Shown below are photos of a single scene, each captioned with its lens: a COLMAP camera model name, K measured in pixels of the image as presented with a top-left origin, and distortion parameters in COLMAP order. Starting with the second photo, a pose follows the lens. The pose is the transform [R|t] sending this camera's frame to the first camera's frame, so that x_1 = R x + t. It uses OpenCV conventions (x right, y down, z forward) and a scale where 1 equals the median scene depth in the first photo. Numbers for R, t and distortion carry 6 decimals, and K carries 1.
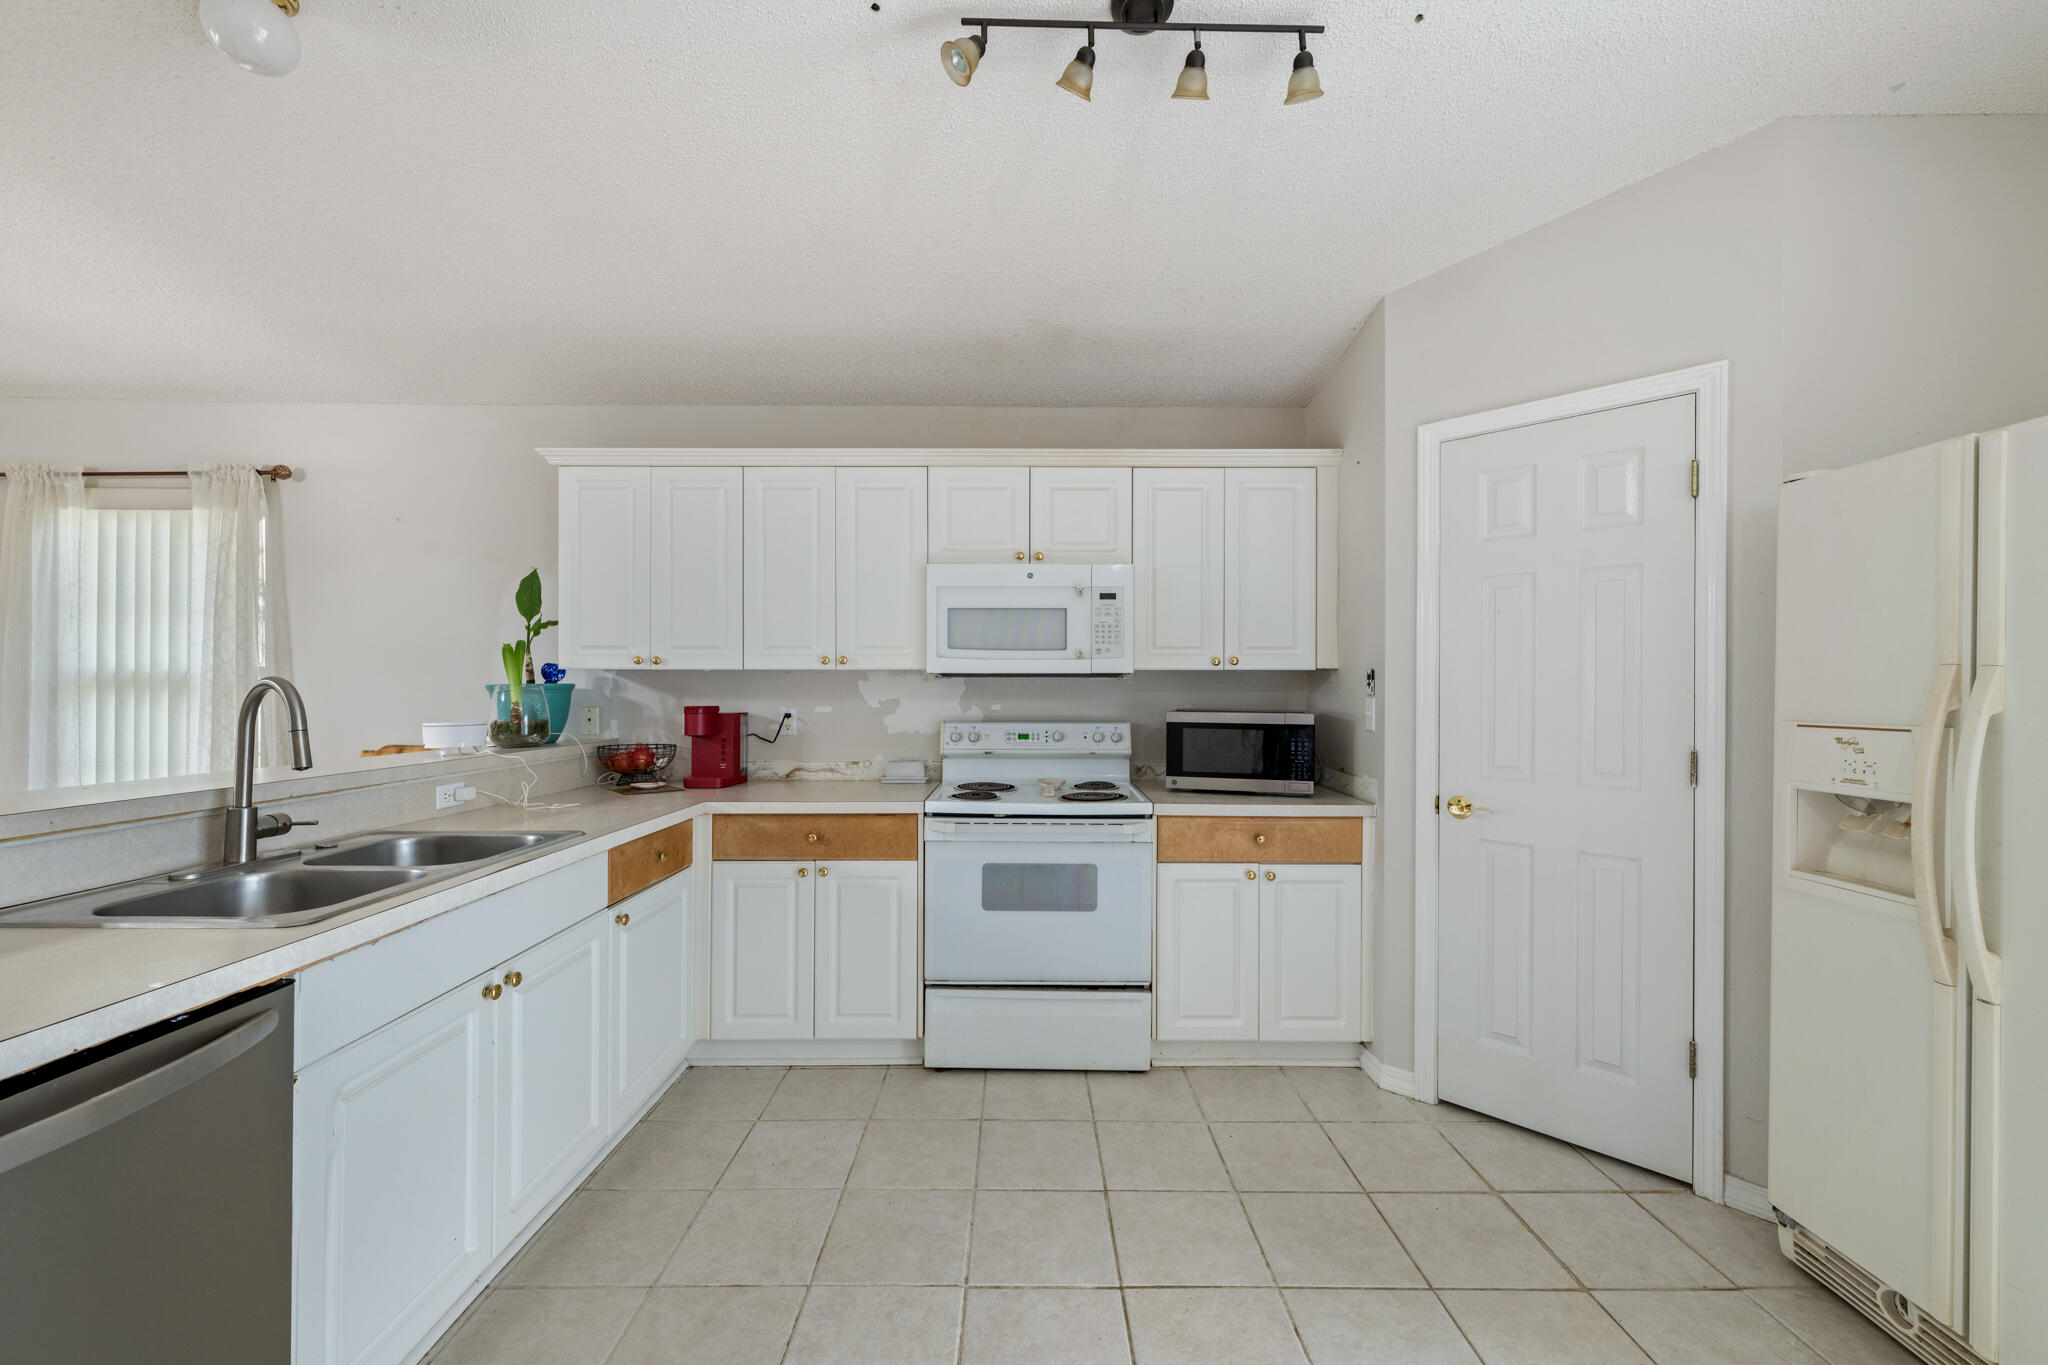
lens RADIAL K [[808.8, 0, 1026.8], [0, 808.8, 685.8], [0, 0, 1]] dist [-0.000283, -0.000036]
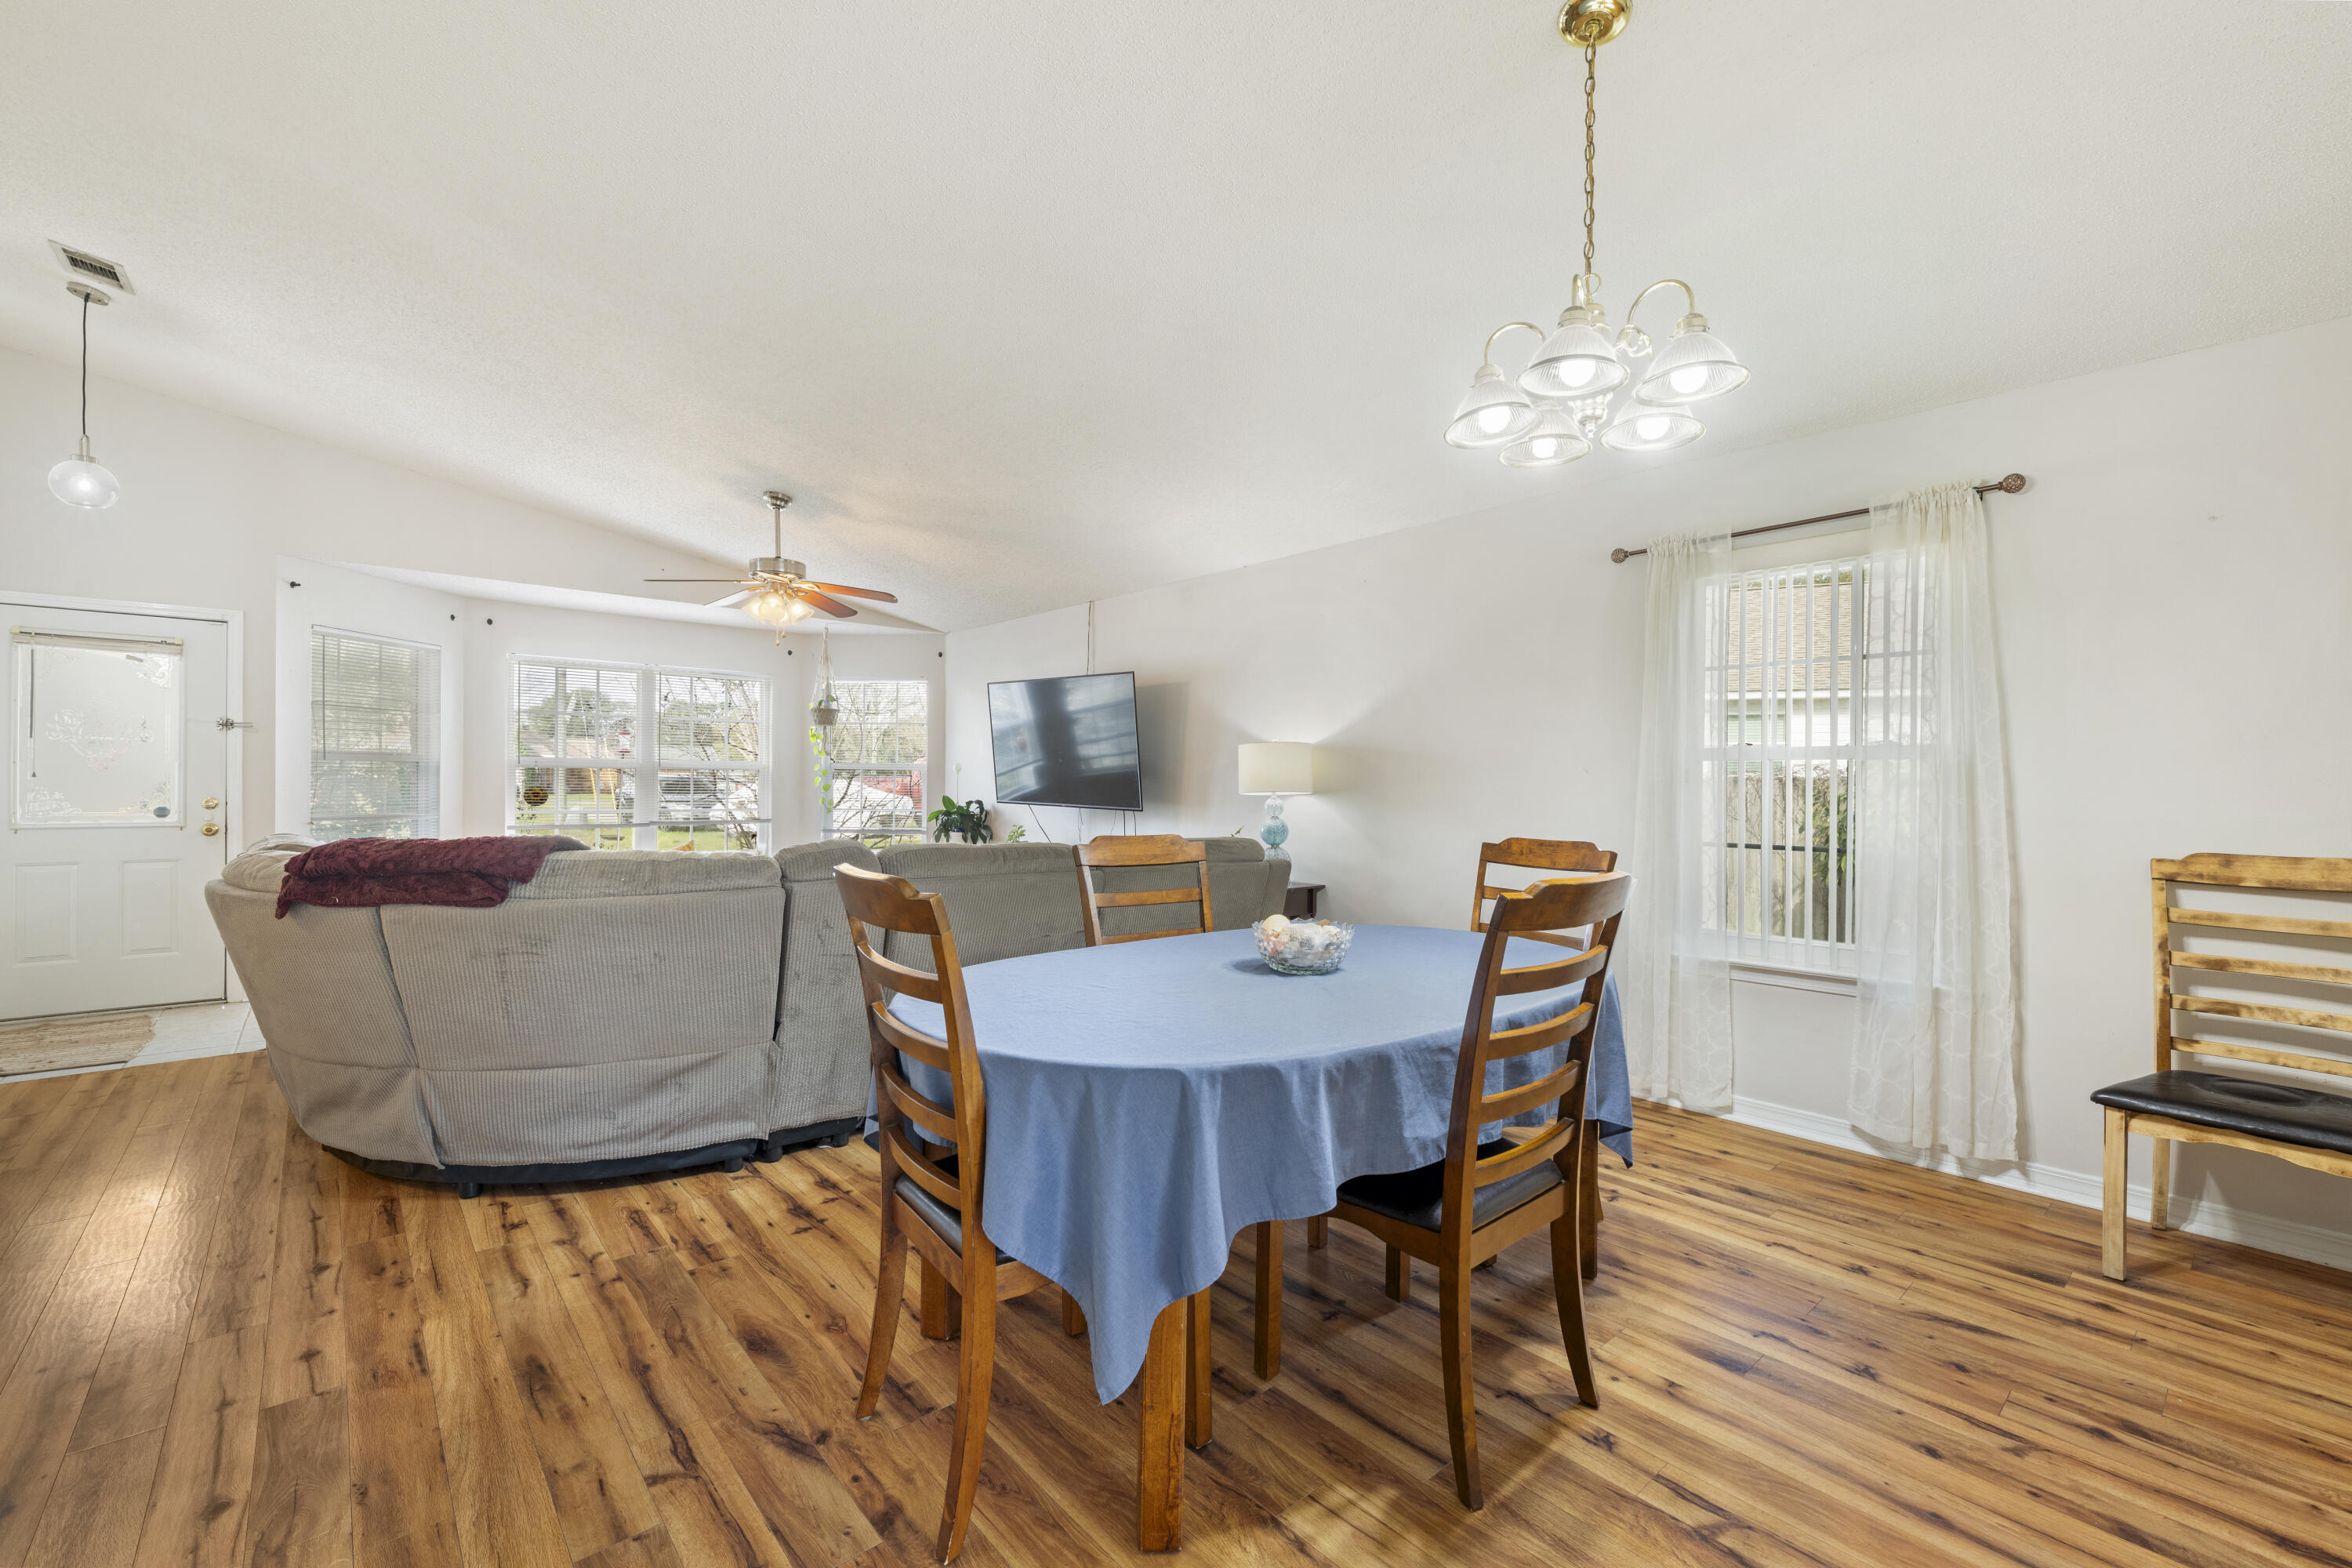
lens RADIAL K [[976.0, 0, 1176.0], [0, 976.0, 784.0], [0, 0, 1]] dist [0.001740, -0.000184]
pose [[0.654051, 0.002910, -0.756445, -0.834582], [-0.008572, 0.999957, -0.003565, 0.029796], [0.756402, 0.008816, 0.654048, -0.208513]]
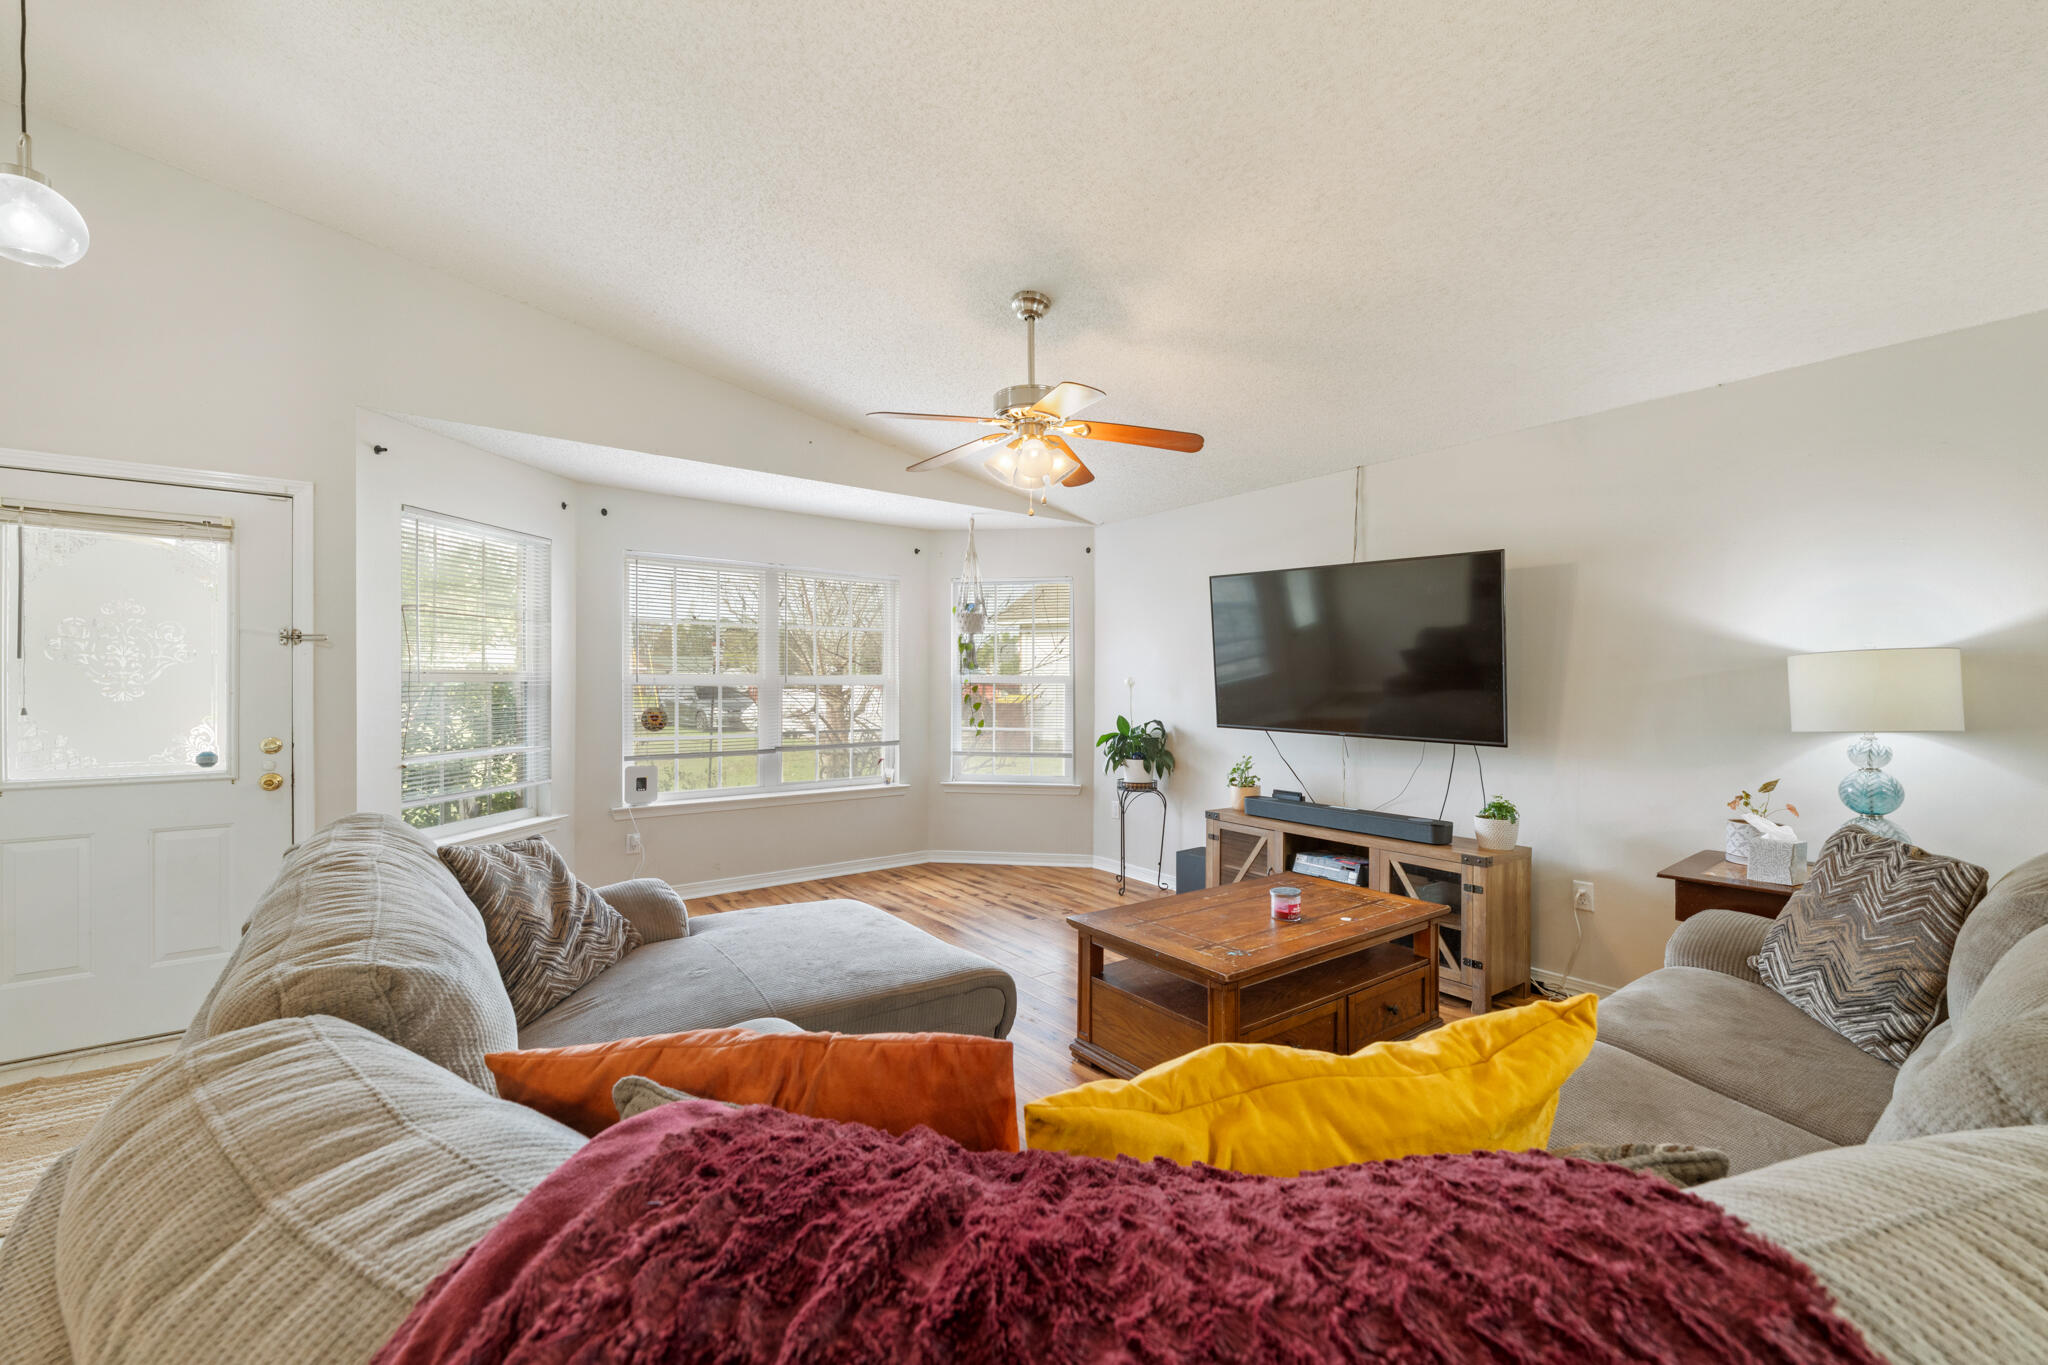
lens RADIAL K [[808.8, 0, 1026.8], [0, 808.8, 685.8], [0, 0, 1]] dist [-0.000283, -0.000036]
pose [[0.598516, 0.001972, -0.801109, -1.890112], [-0.003408, 0.999994, -0.000084, -0.009589], [0.801104, 0.002781, 0.598519, -0.214328]]
